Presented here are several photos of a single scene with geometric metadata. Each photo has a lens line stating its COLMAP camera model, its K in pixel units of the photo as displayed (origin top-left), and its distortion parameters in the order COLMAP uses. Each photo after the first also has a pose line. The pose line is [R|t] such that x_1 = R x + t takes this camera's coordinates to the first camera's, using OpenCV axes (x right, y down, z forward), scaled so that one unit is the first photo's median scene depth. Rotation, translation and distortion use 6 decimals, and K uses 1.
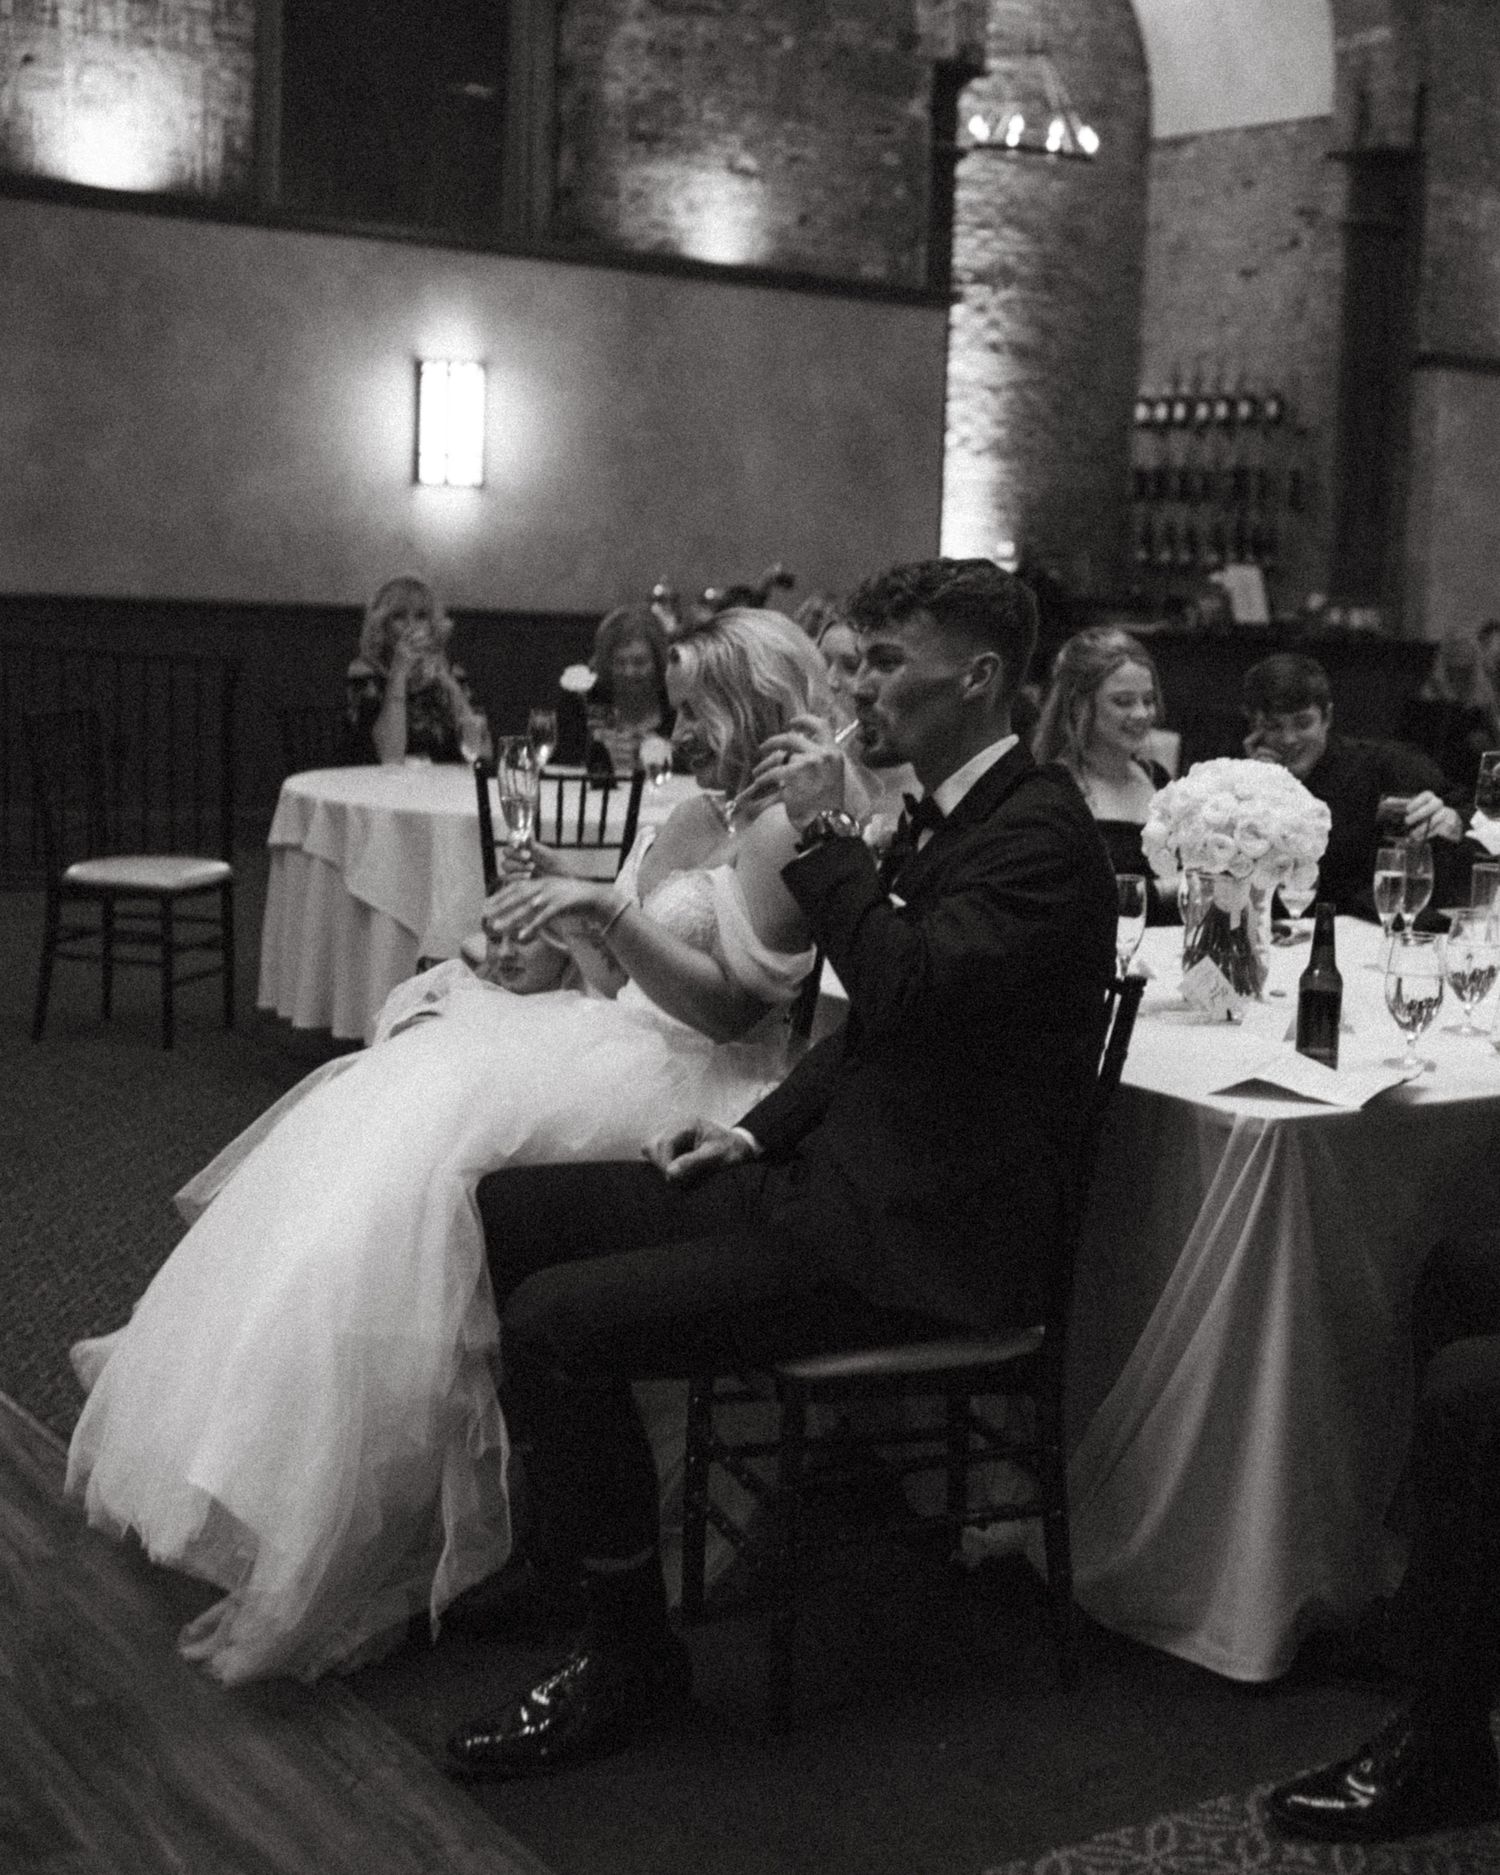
lens RADIAL K [[3086.4, 0, 1271.1], [0, 3086.4, 1110.4], [0, 0, 1]] dist [-0.070216, 0.102068]
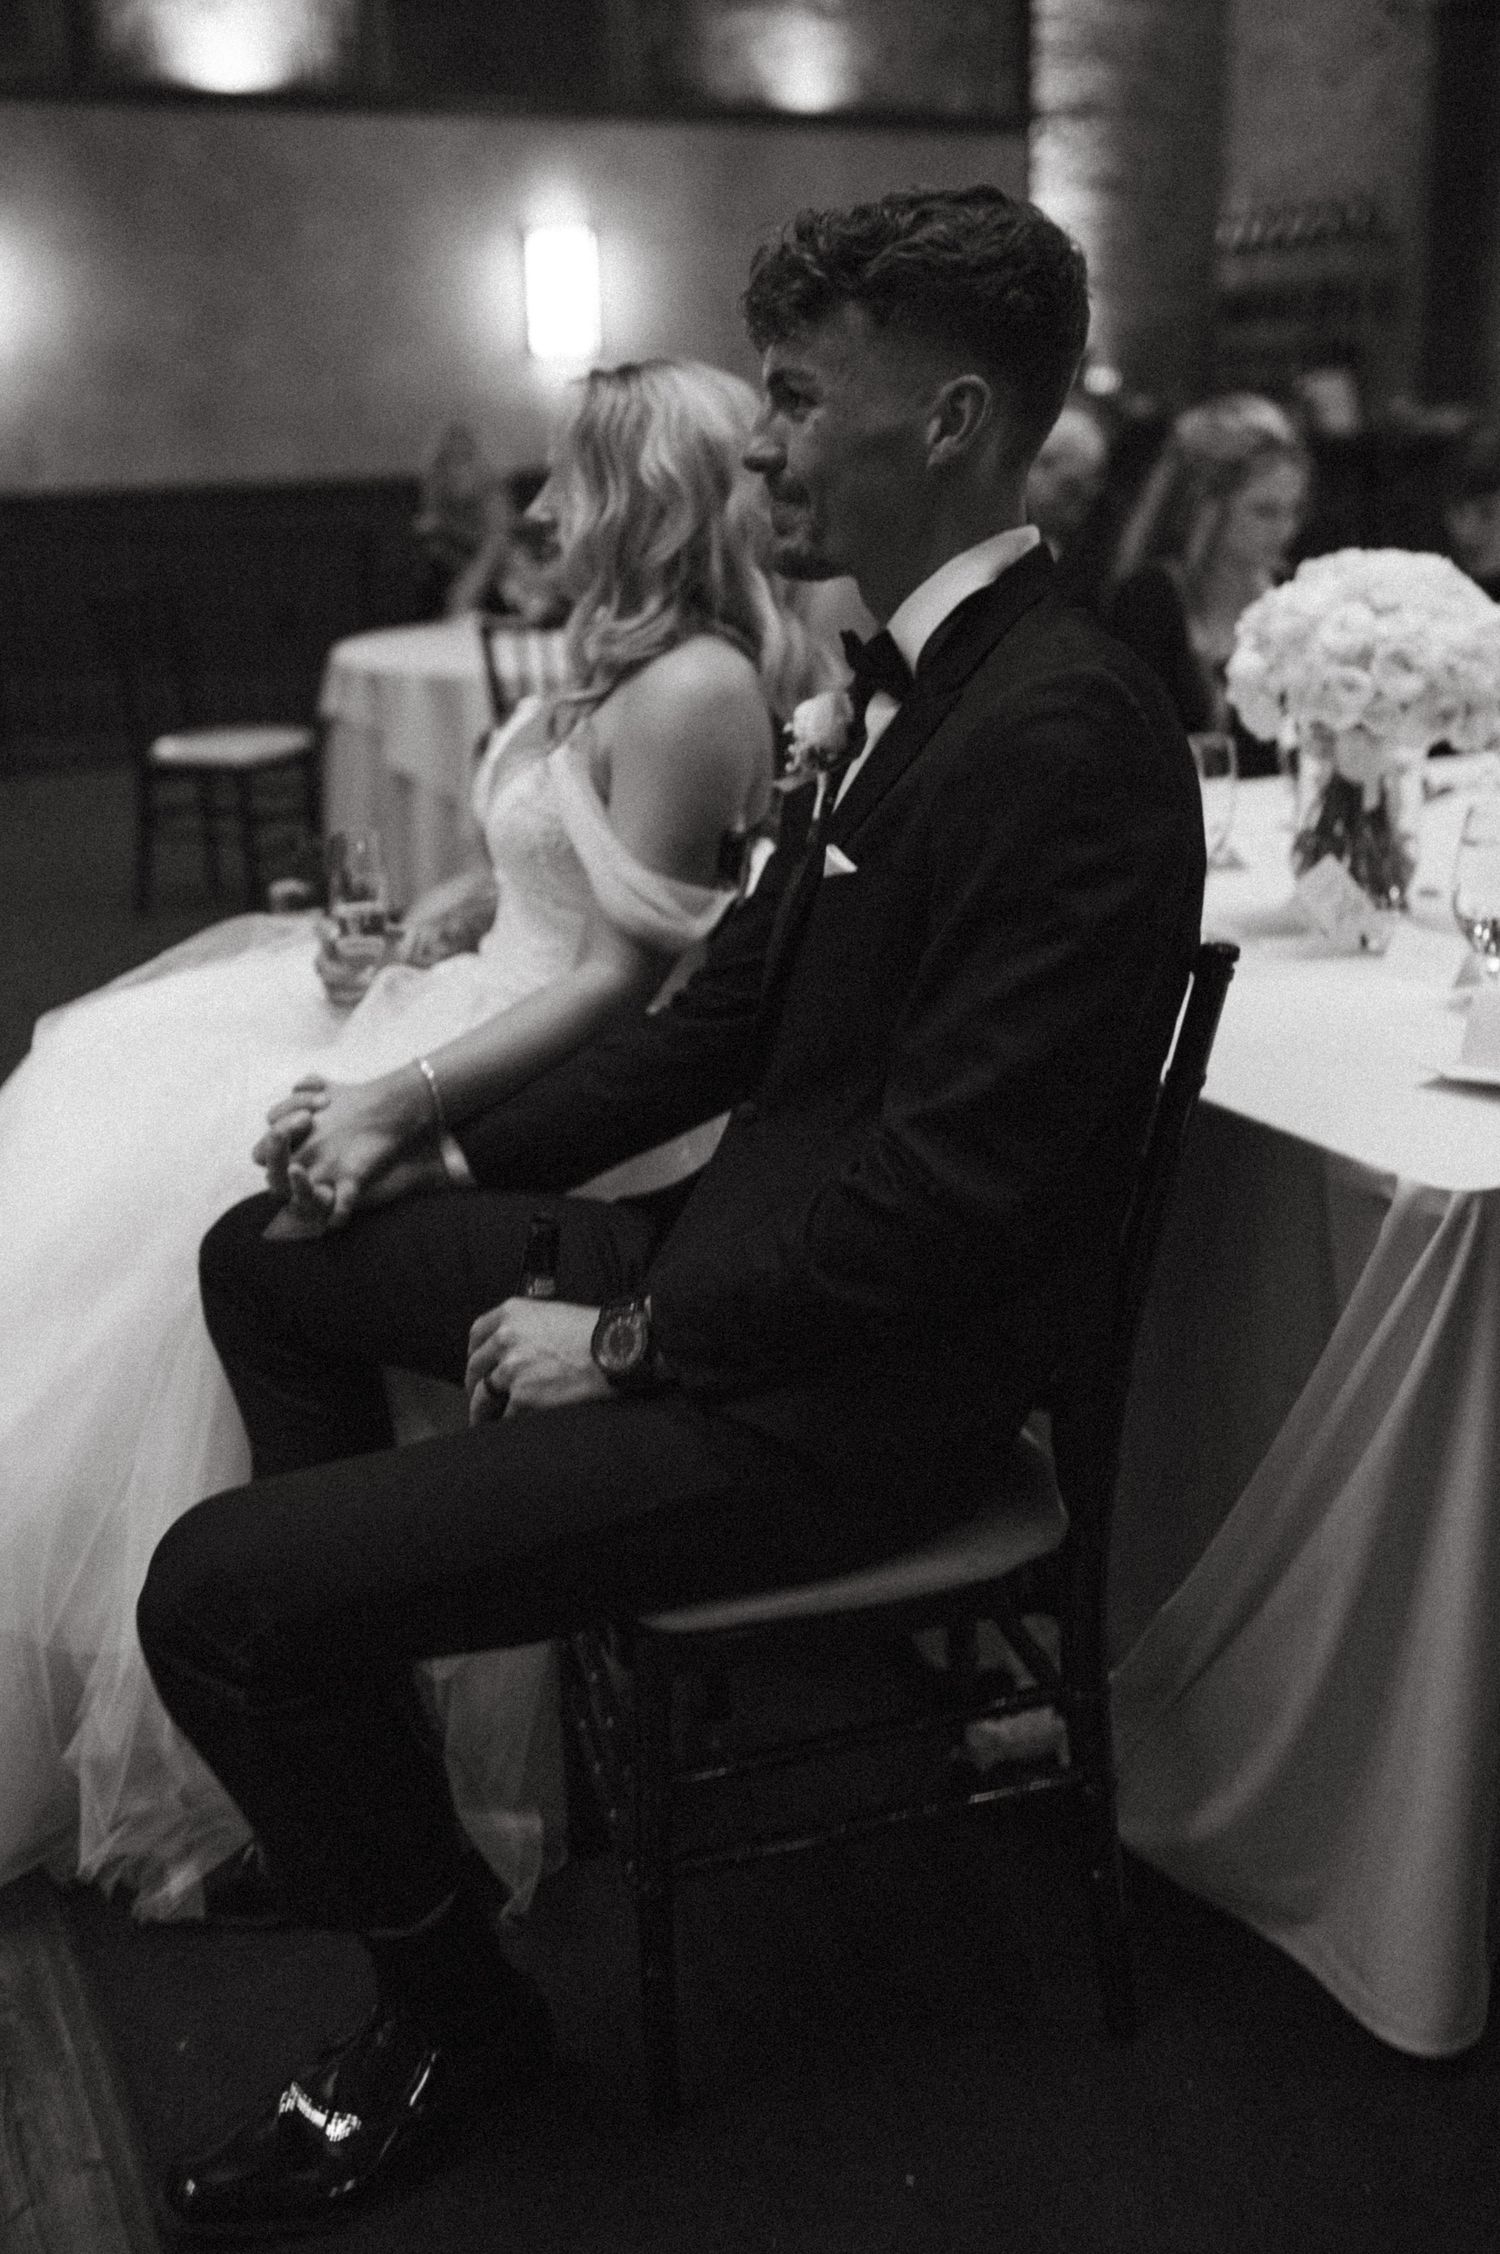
lens RADIAL K [[2267.8, 0, 750.0], [0, 2267.8, 1127.0], [0, 0, 1]] dist [-0.073268, 0.015822]
pose [[0.967130, -0.004149, -0.254249, -0.015526], [0.035020, 0.992513, 0.117012, -0.045044], [0.251860, -0.122069, 0.960034, 0.421503]]
